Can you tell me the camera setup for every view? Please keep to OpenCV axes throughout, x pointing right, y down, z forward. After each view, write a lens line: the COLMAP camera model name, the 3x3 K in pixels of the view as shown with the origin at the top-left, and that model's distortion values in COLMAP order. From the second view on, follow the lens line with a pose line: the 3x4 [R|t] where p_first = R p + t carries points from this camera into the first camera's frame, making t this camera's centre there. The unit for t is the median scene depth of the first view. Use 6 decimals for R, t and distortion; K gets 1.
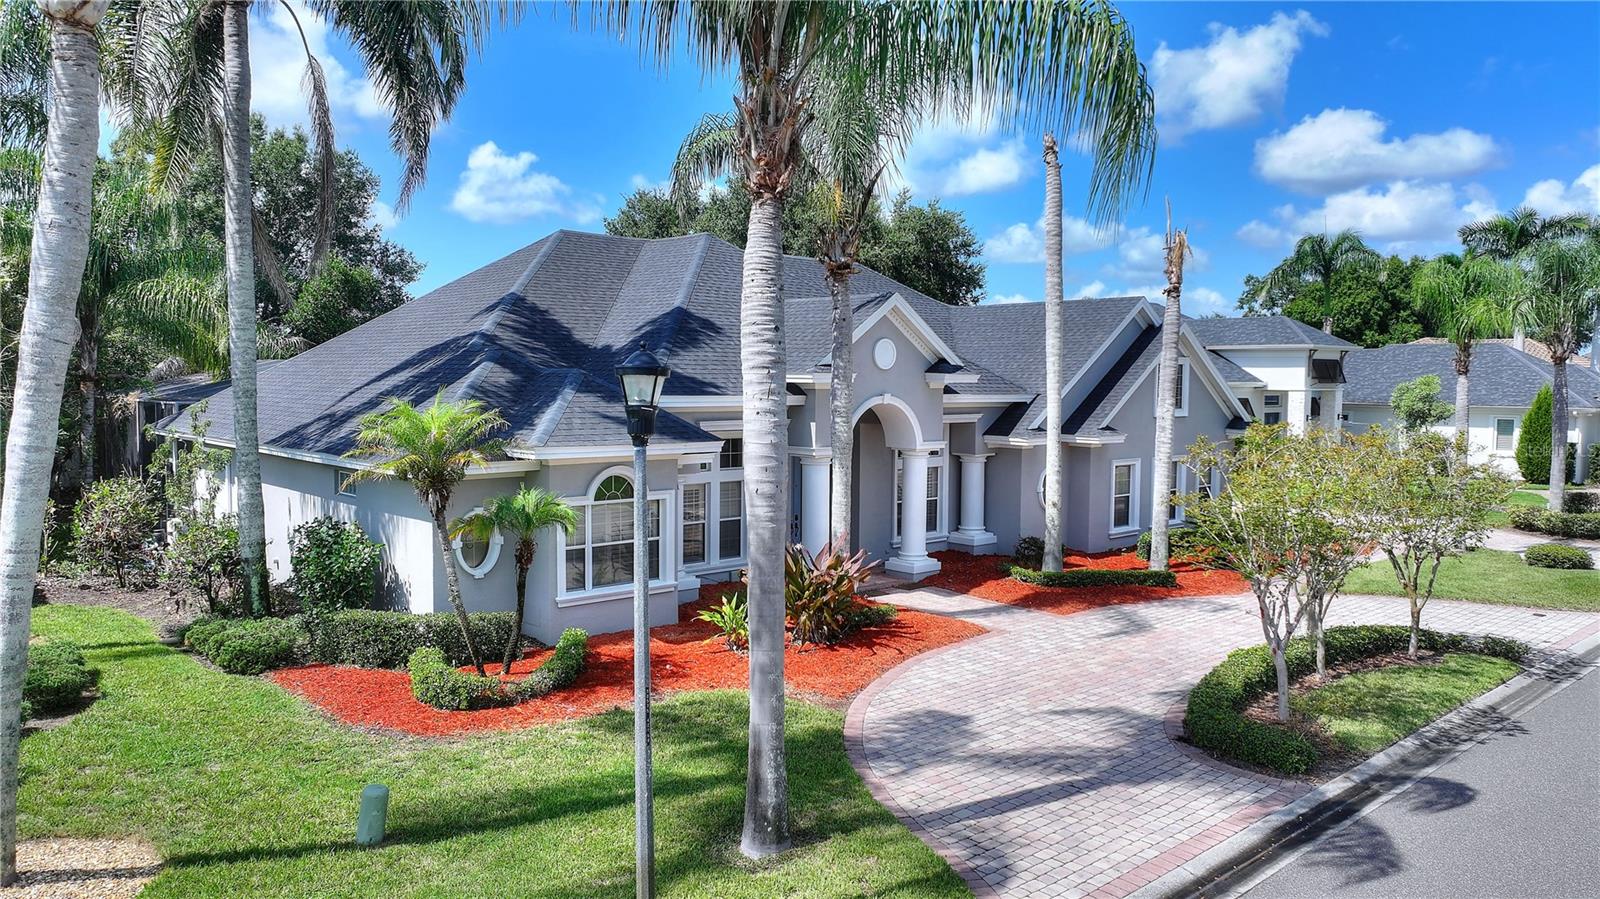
lens RADIAL K [[1111.8, 0, 800.0], [0, 1111.8, 449.5], [0, 0, 1]] dist [-0.000212, 0.000642]
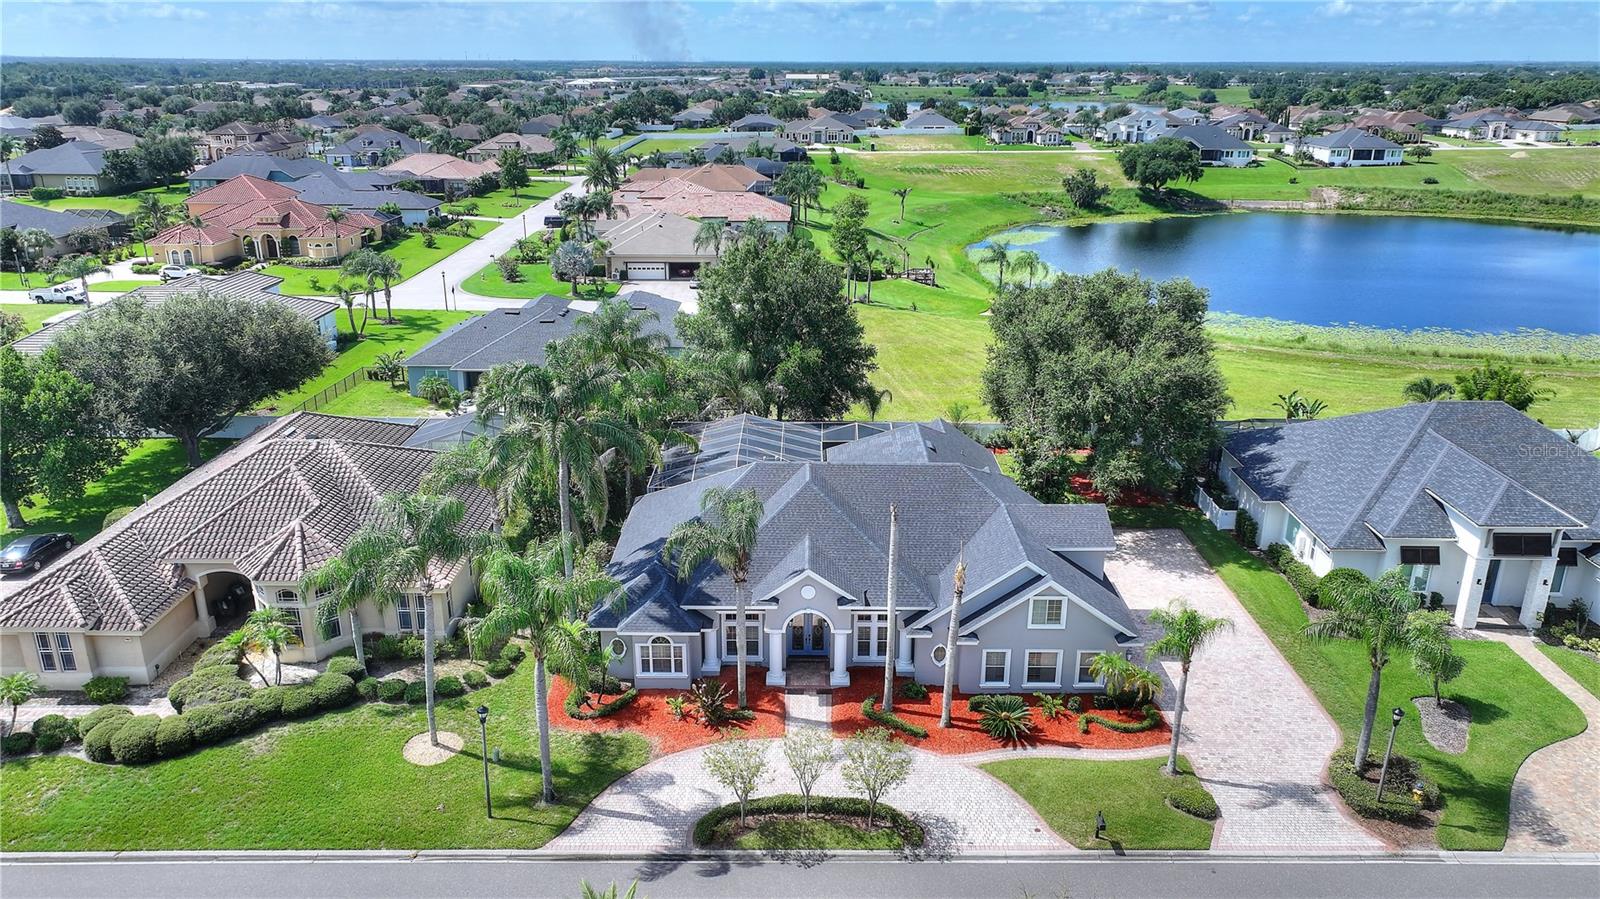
lens RADIAL K [[1111.8, 0, 800.0], [0, 1111.8, 449.5], [0, 0, 1]] dist [-0.000212, 0.000642]
pose [[0.749258, 0.224356, -0.623118, 2.100900], [-0.047482, 0.956648, 0.287351, -1.514314], [0.660574, -0.185713, 0.727429, -0.817073]]
